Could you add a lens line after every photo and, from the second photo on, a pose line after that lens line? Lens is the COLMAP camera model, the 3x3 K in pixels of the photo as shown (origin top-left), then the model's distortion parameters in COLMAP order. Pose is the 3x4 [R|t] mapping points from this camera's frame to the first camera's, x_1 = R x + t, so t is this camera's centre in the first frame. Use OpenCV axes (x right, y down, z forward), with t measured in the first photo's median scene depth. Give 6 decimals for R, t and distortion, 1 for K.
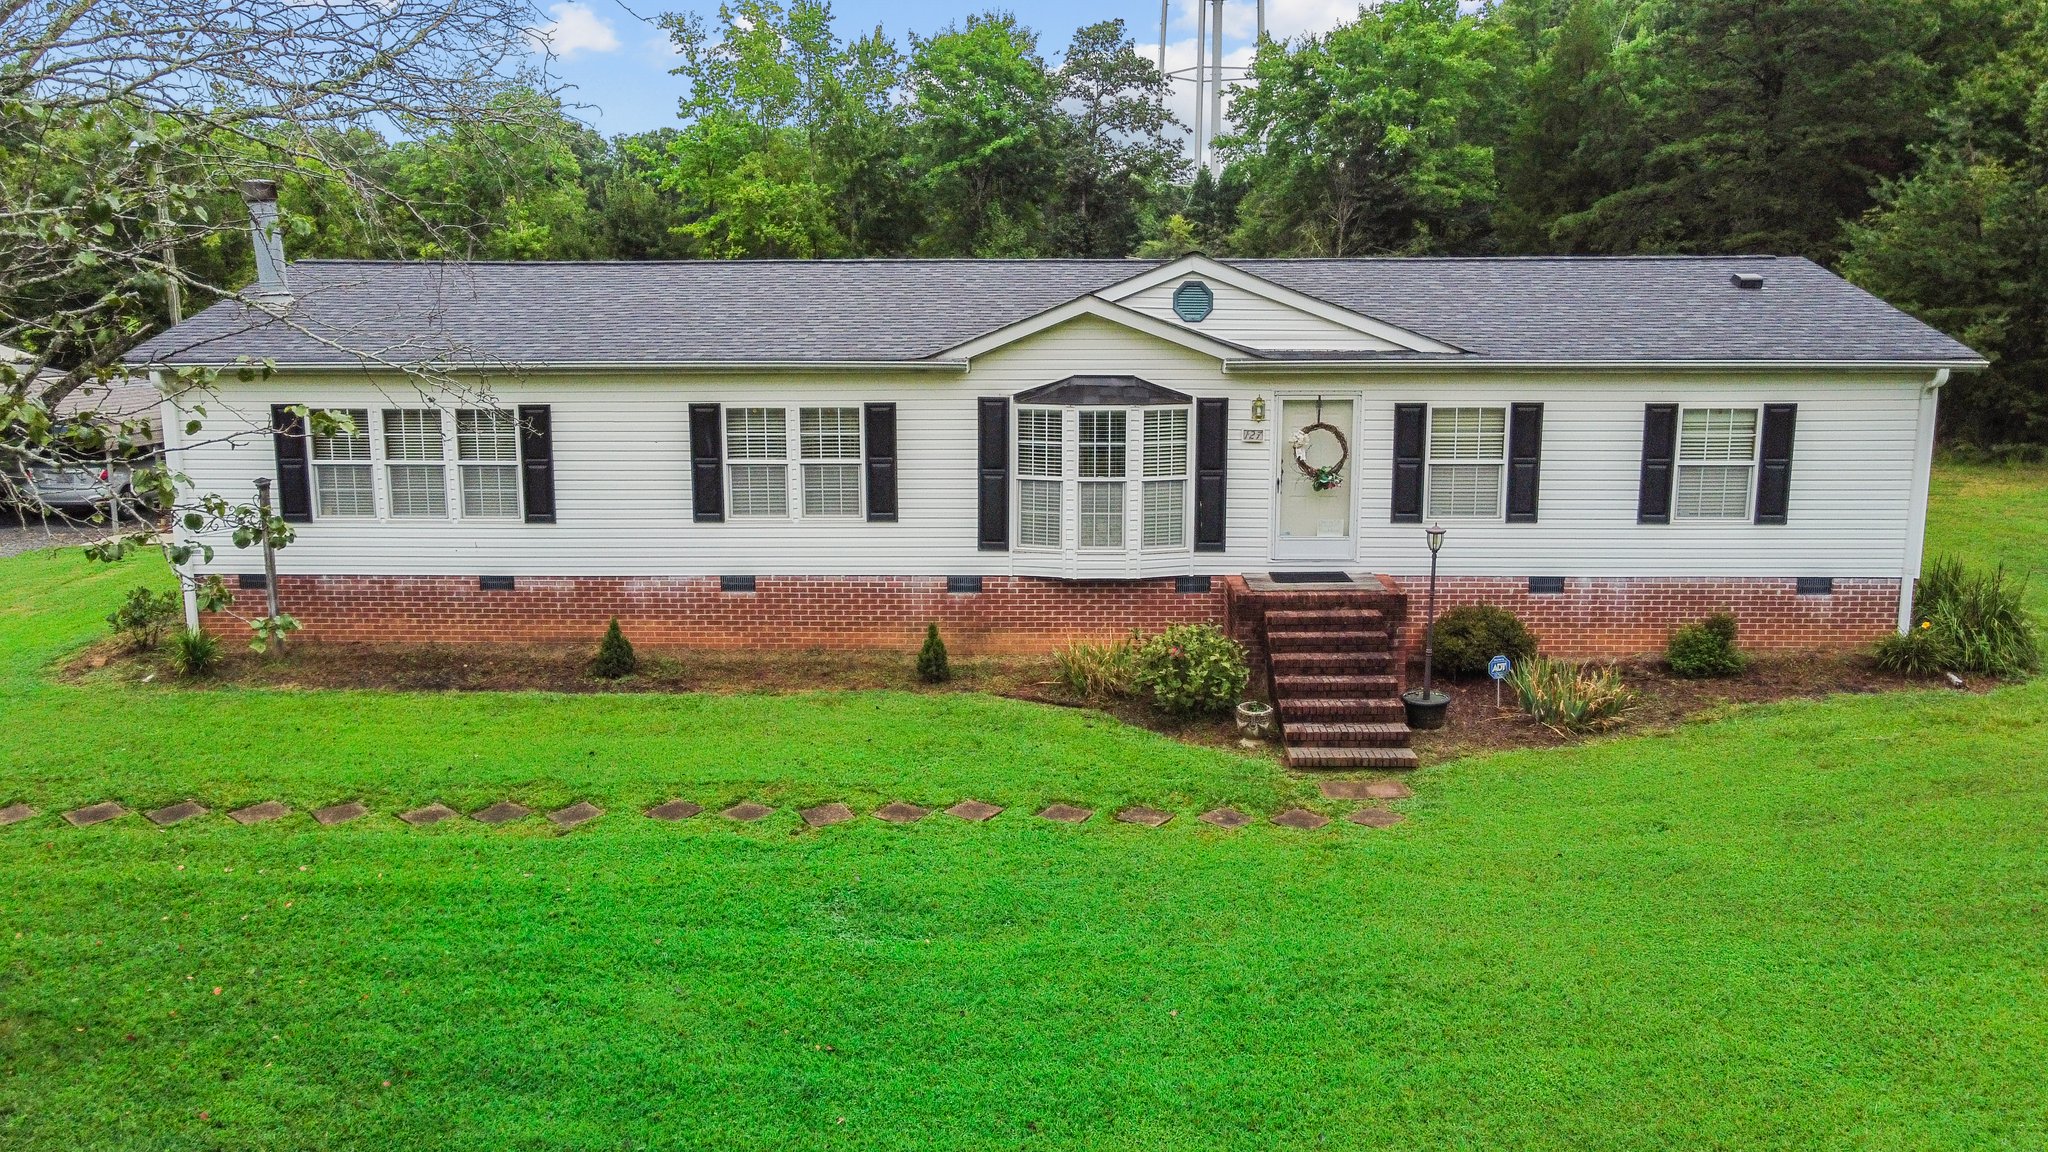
lens RADIAL K [[1560.7, 0, 1024.0], [0, 1560.7, 576.0], [0, 0, 1]] dist [0.005108, 0.008949]
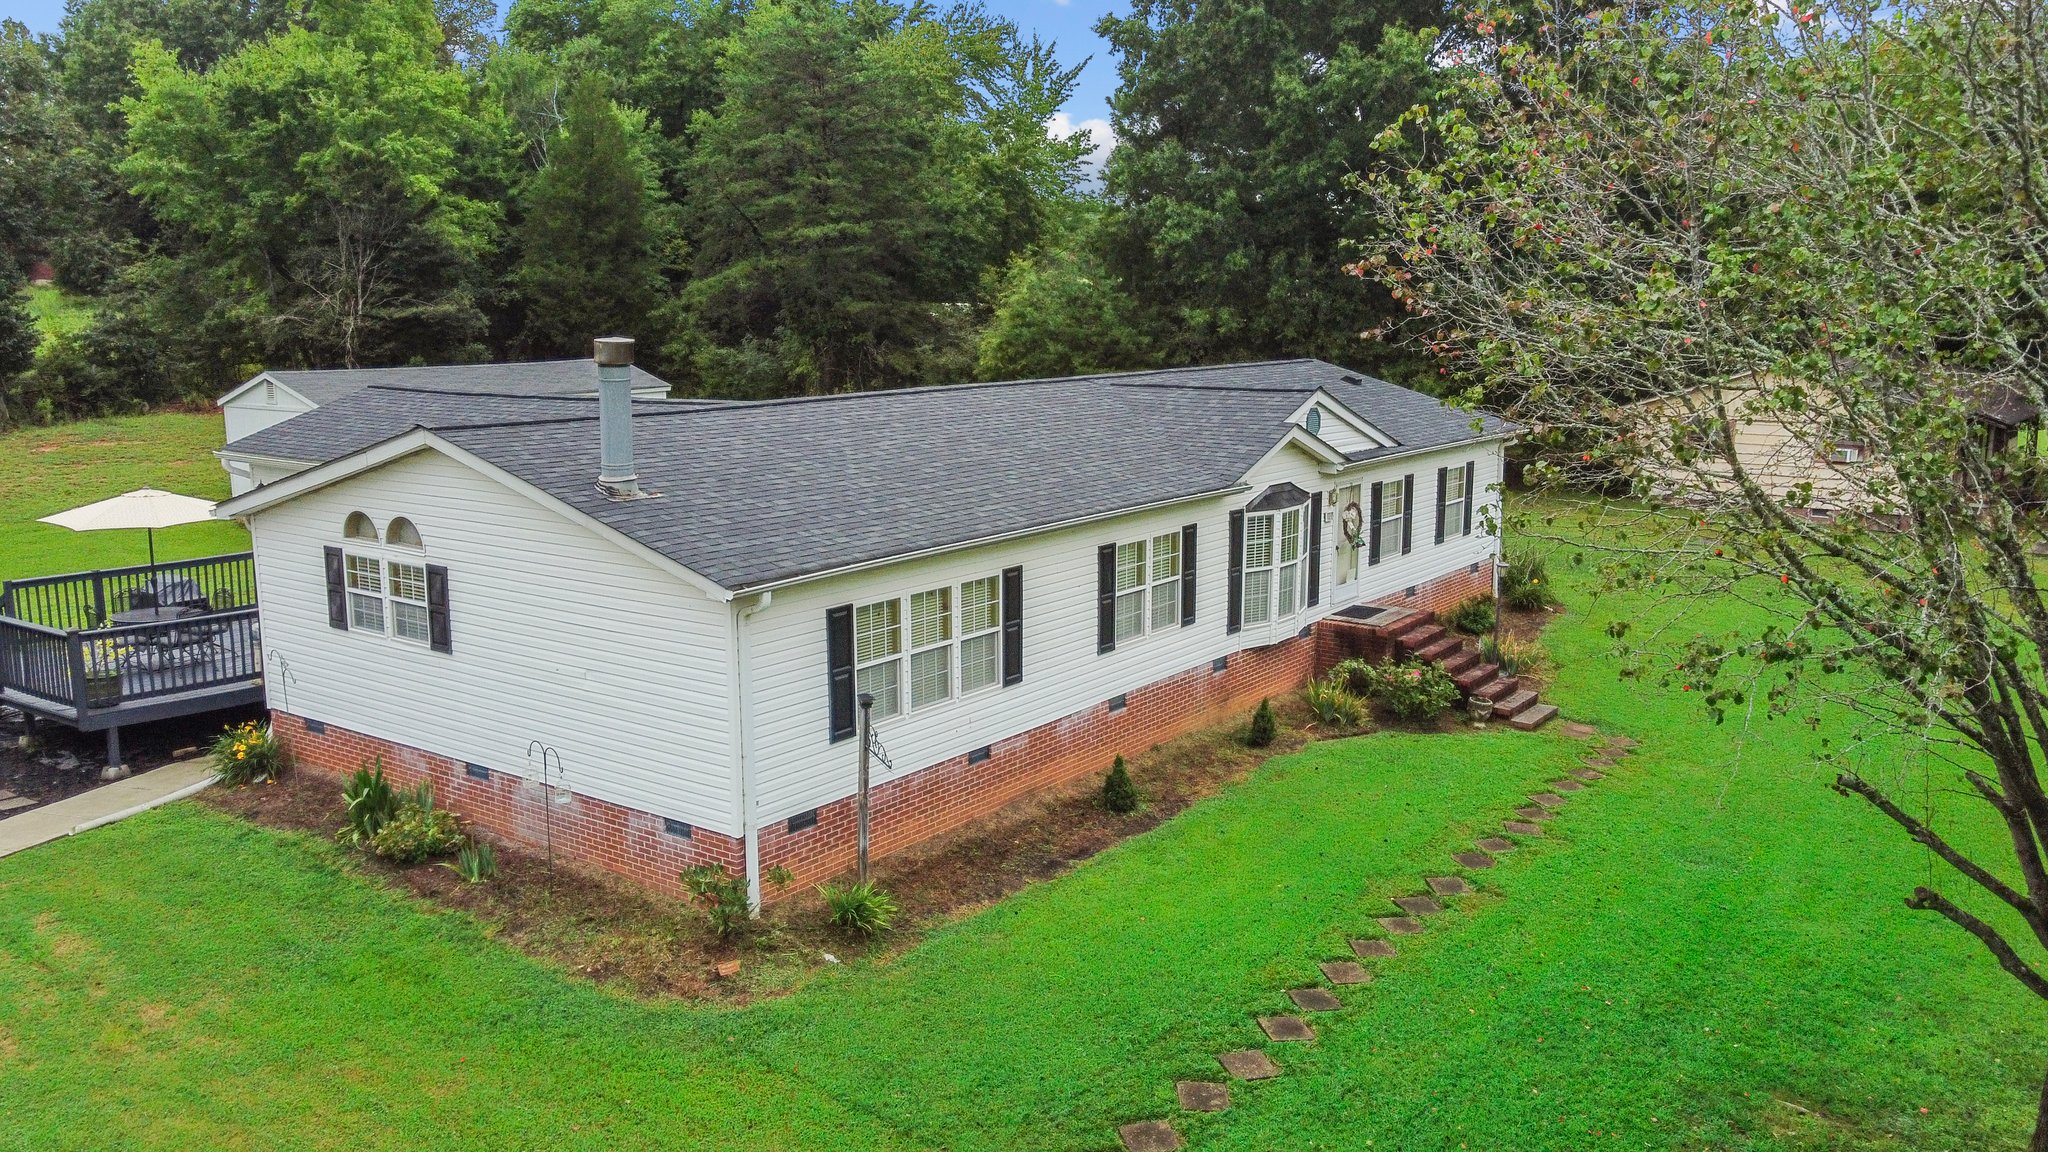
lens RADIAL K [[1582.0, 0, 1024.0], [0, 1582.0, 576.0], [0, 0, 1]] dist [0.004178, 0.007998]
pose [[0.572891, -0.142555, 0.807139, -1.132144], [0.142970, 0.987042, 0.072852, -0.177549], [-0.807066, 0.073660, 0.585849, 0.409644]]
